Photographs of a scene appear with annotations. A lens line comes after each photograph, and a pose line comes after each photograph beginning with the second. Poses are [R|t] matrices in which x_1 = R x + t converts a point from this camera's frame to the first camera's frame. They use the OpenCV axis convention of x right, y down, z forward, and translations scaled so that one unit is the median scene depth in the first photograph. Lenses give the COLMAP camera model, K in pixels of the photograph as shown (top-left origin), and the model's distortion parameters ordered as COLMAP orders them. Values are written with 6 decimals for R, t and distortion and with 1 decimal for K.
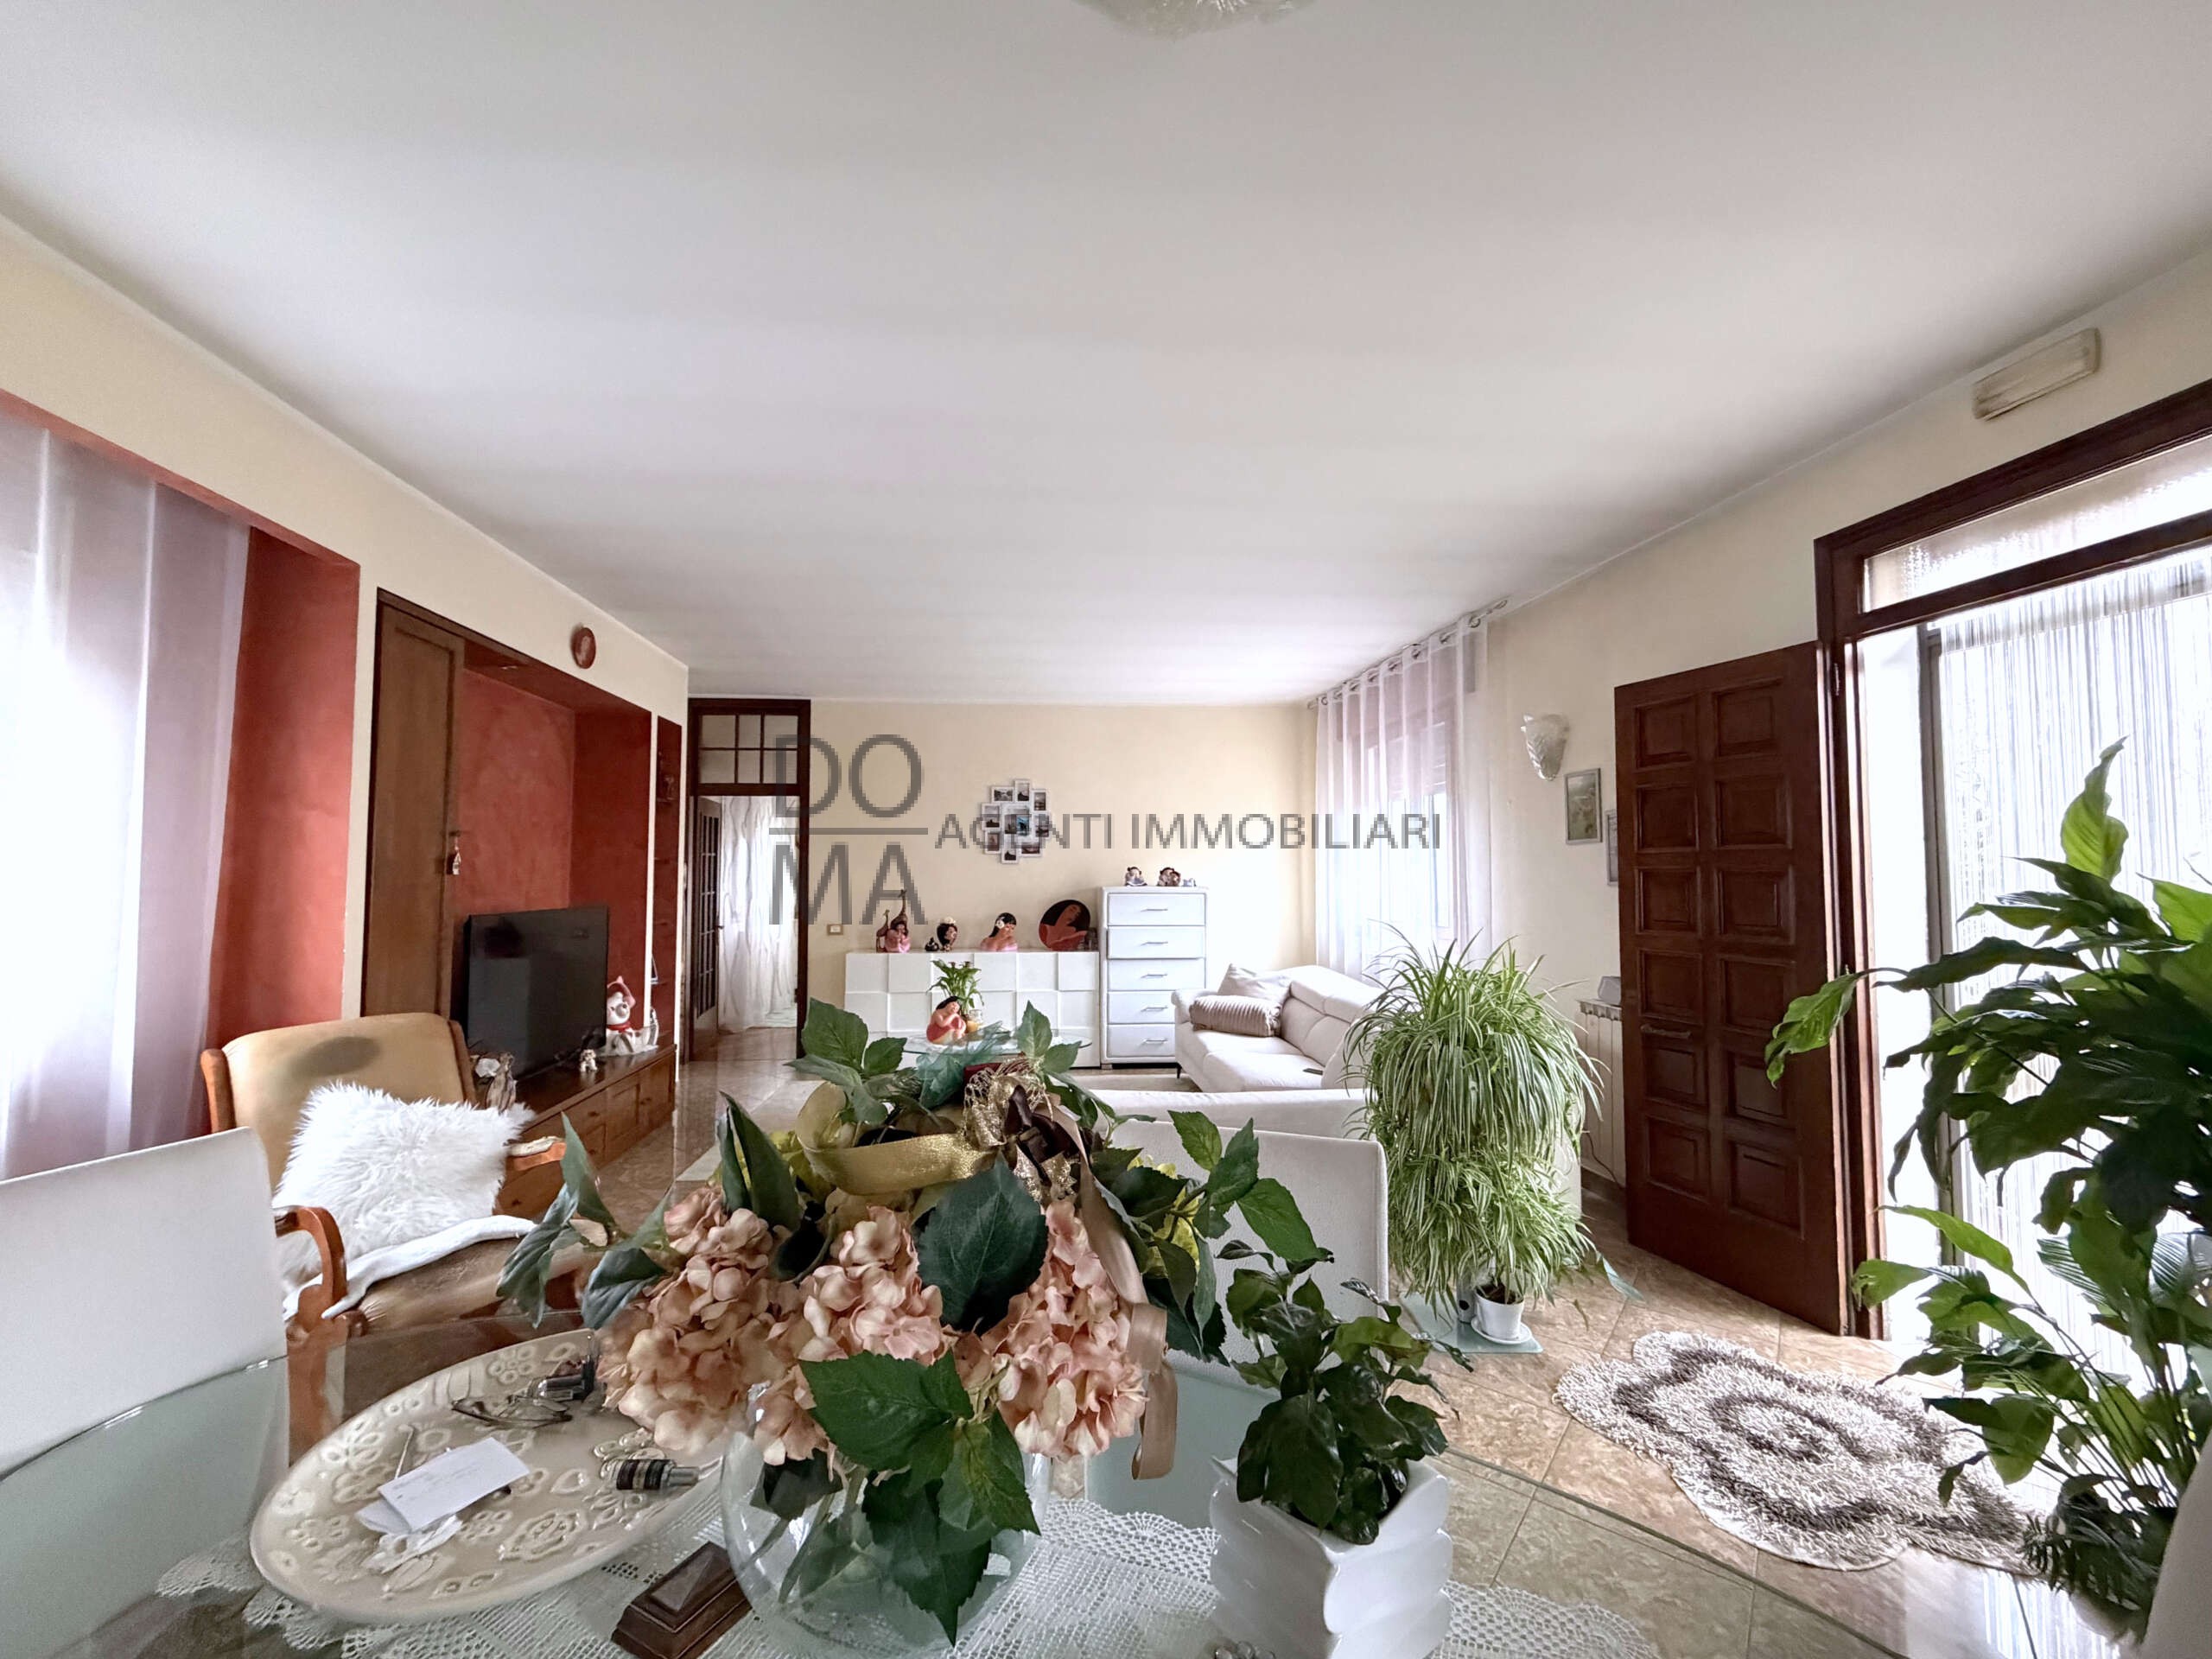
lens RADIAL K [[882.1, 0, 1105.7], [0, 882.1, 830.7], [0, 0, 1]] dist [-0.001504, 0.000056]
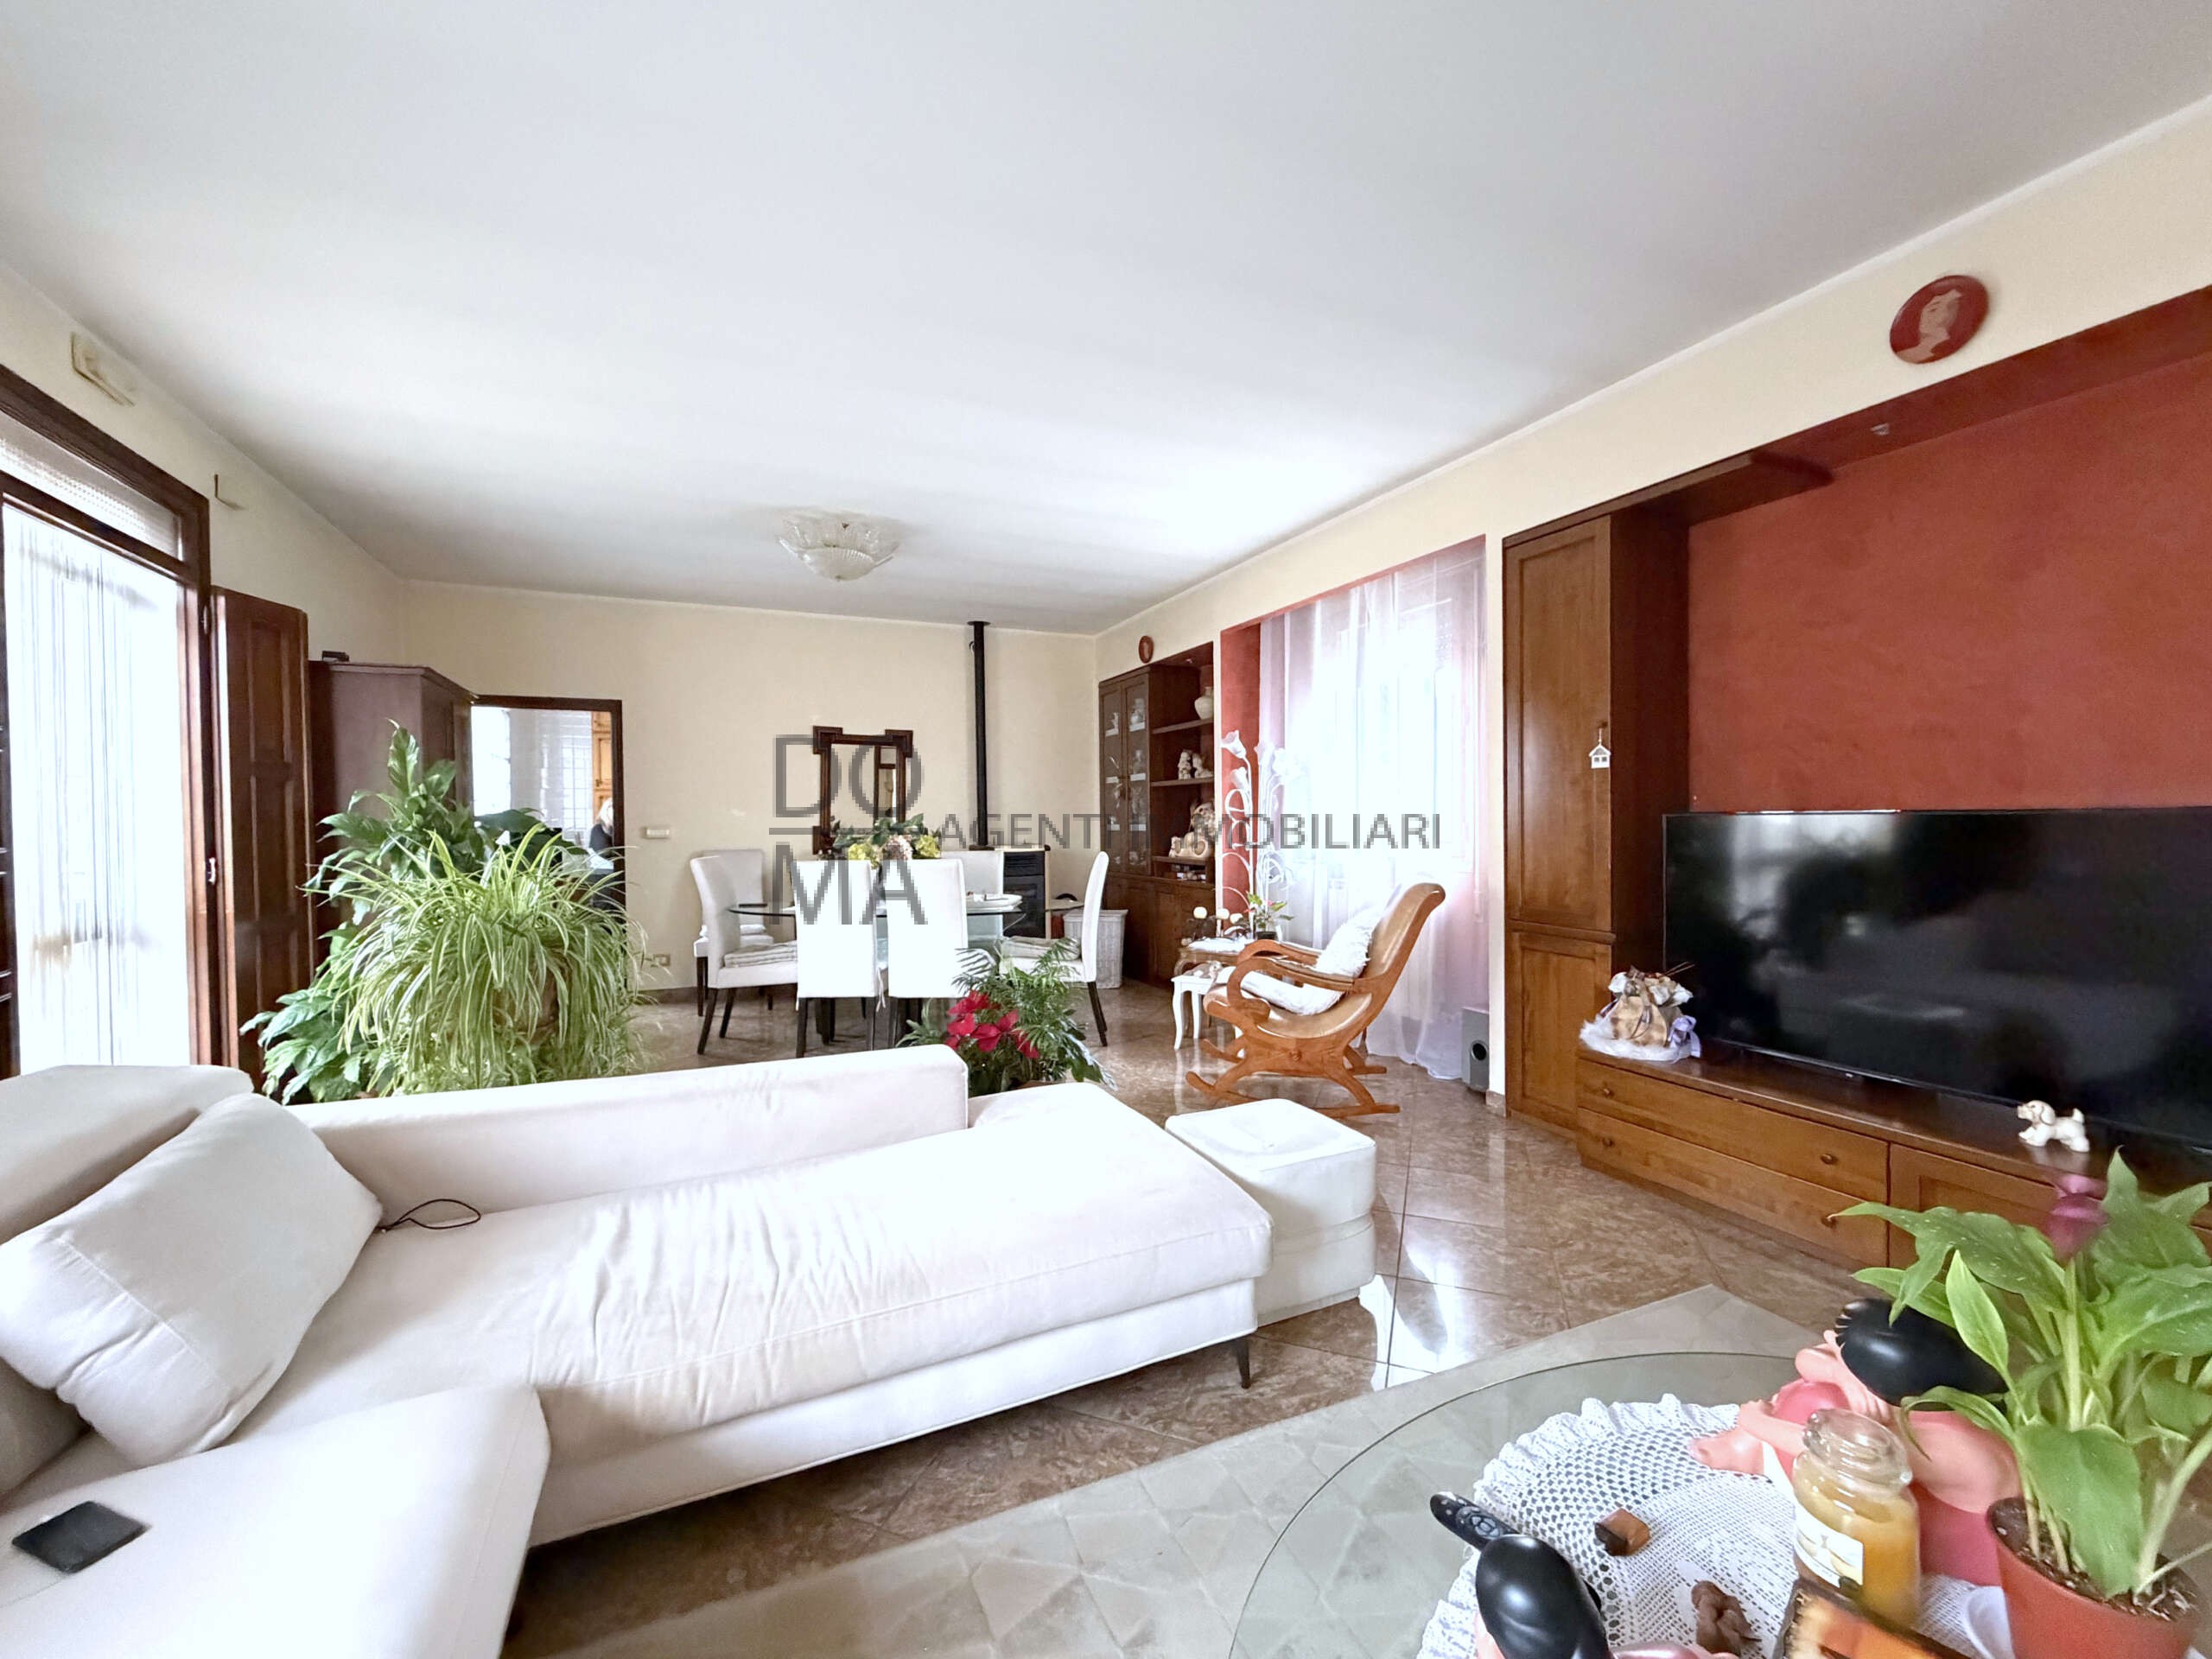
lens RADIAL K [[882.1, 0, 1098.0], [0, 882.1, 834.3], [0, 0, 1]] dist [-0.001504, 0.000056]
pose [[-0.955812, 0.014006, -0.293643, 0.042003], [0.023163, 0.999347, -0.027731, 0.087192], [0.293063, -0.033307, -0.955513, 1.125395]]
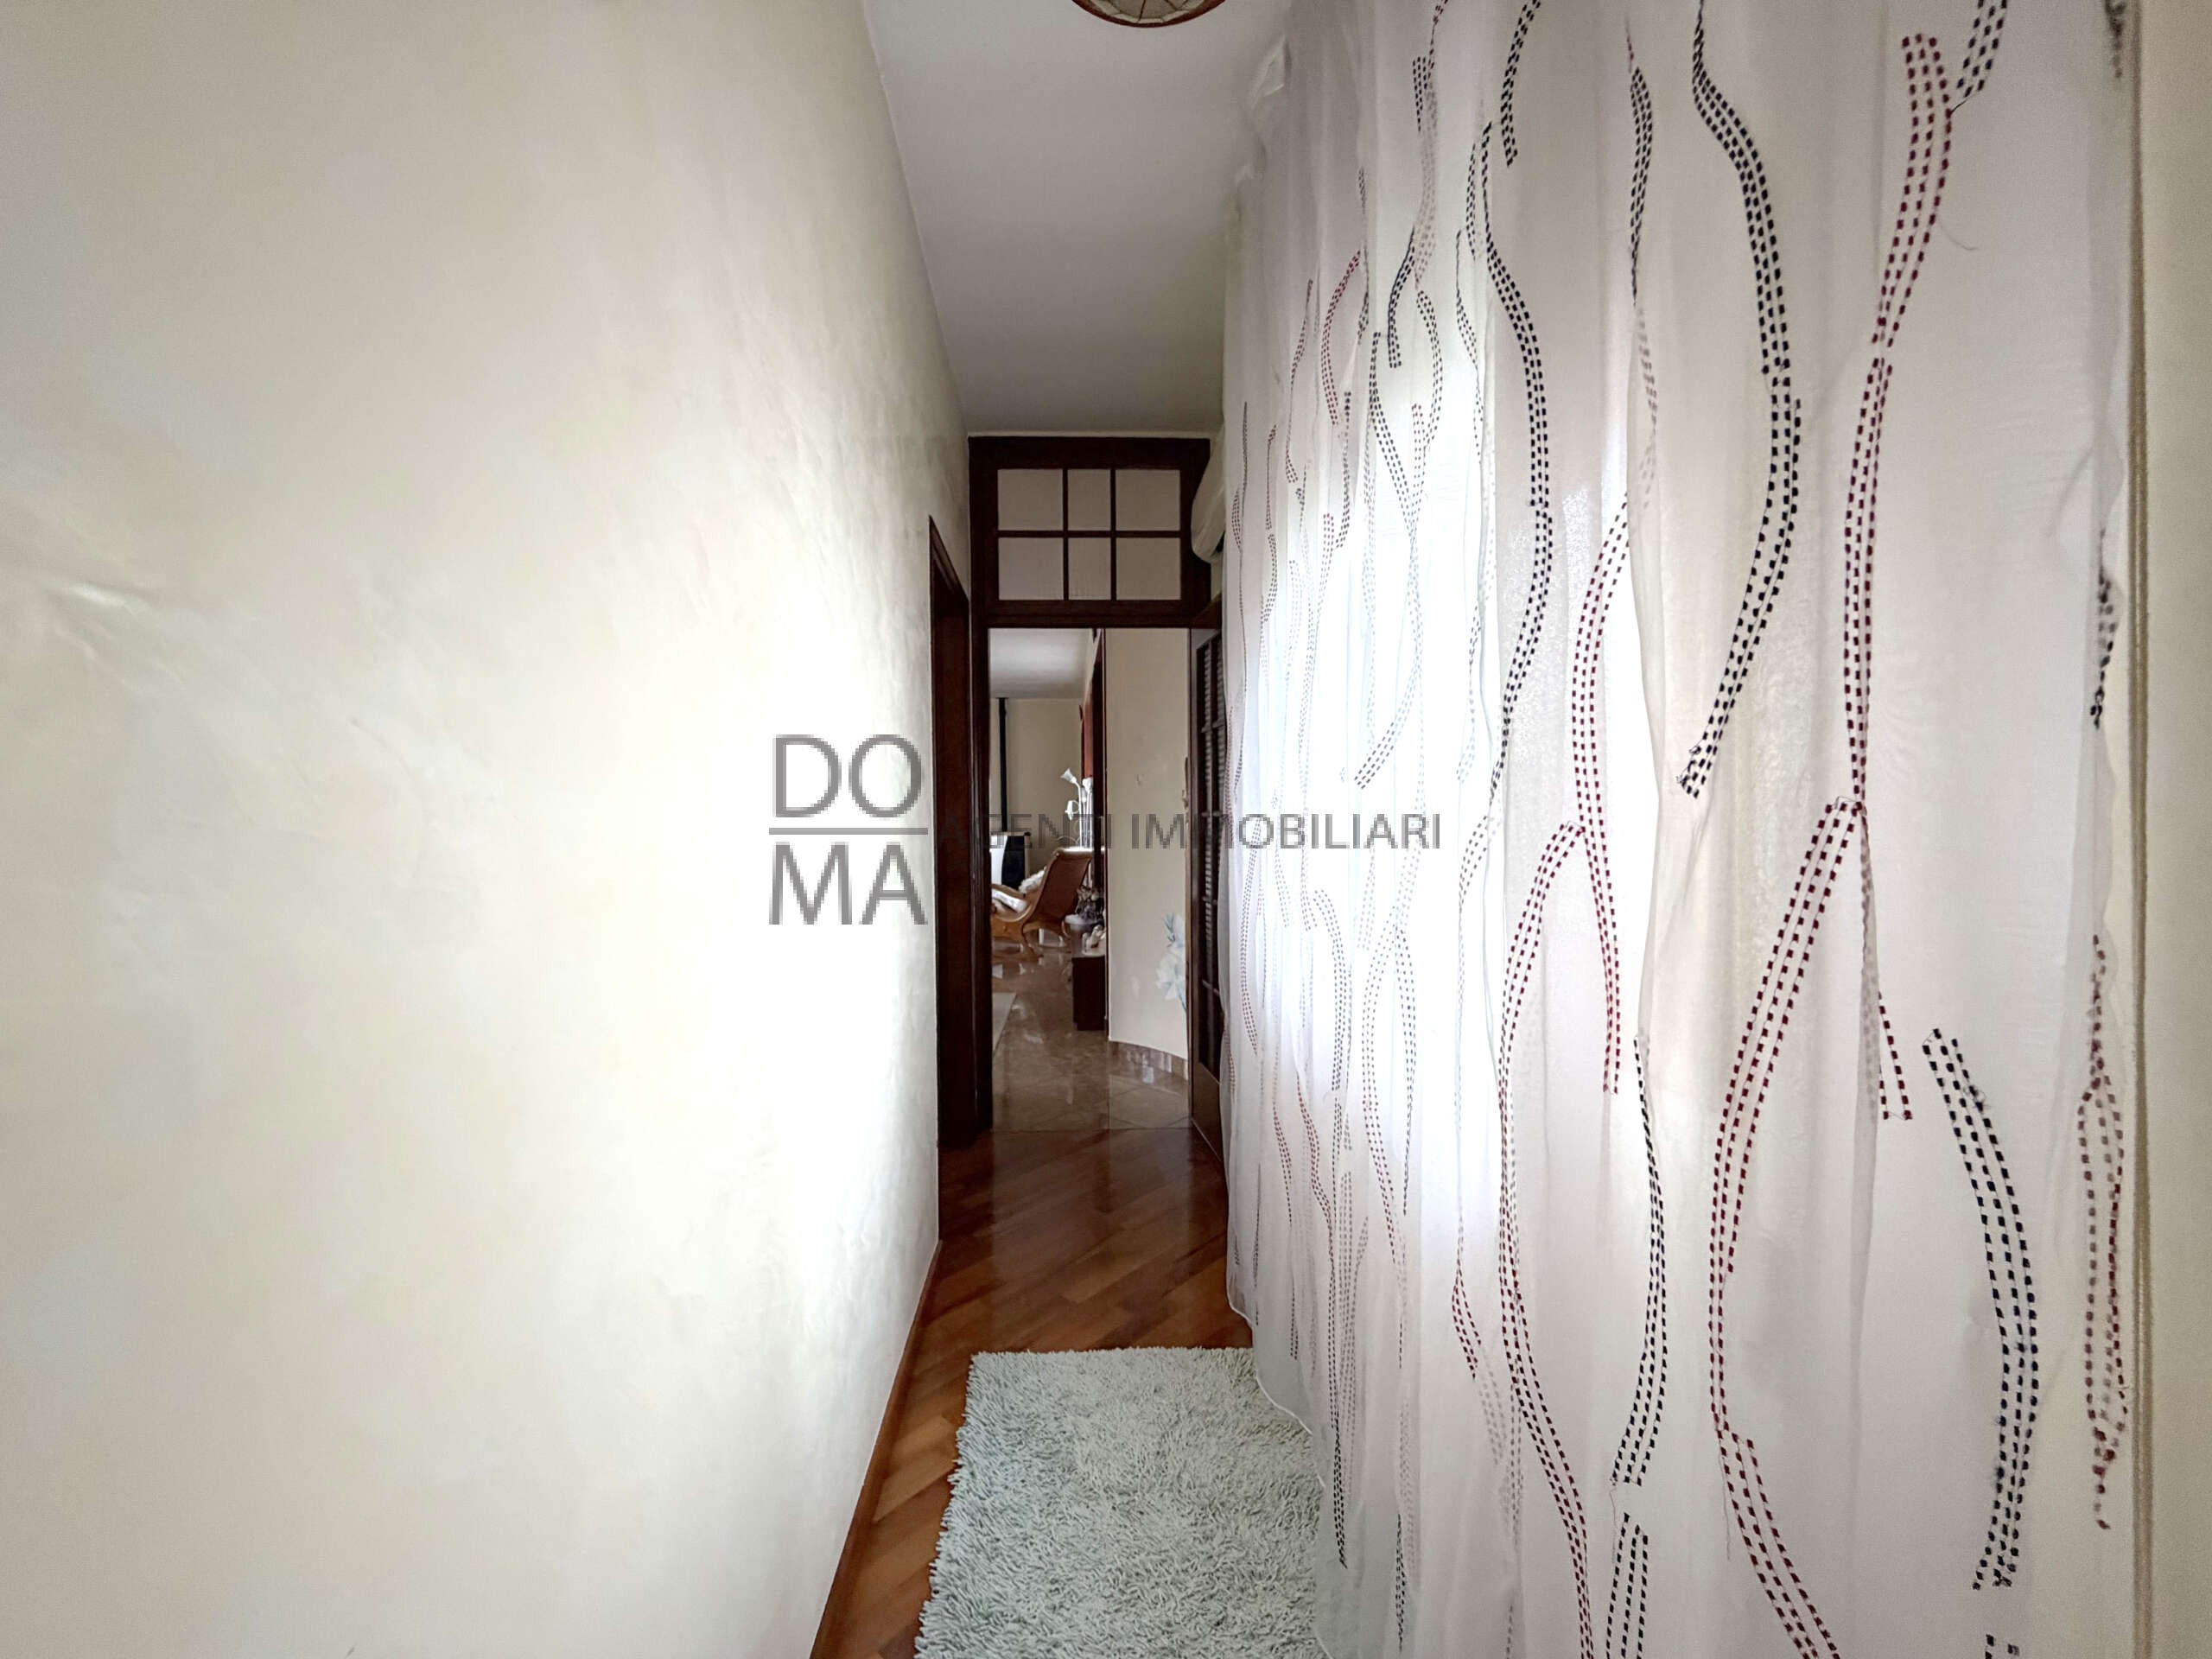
lens RADIAL K [[882.1, 0, 1106.5], [0, 882.1, 823.5], [0, 0, 1]] dist [-0.001504, 0.000056]
pose [[-0.997895, 0.000848, 0.064838, -0.585246], [-0.001665, 0.999250, -0.038697, 0.125345], [-0.064822, -0.038724, -0.997145, 1.979860]]
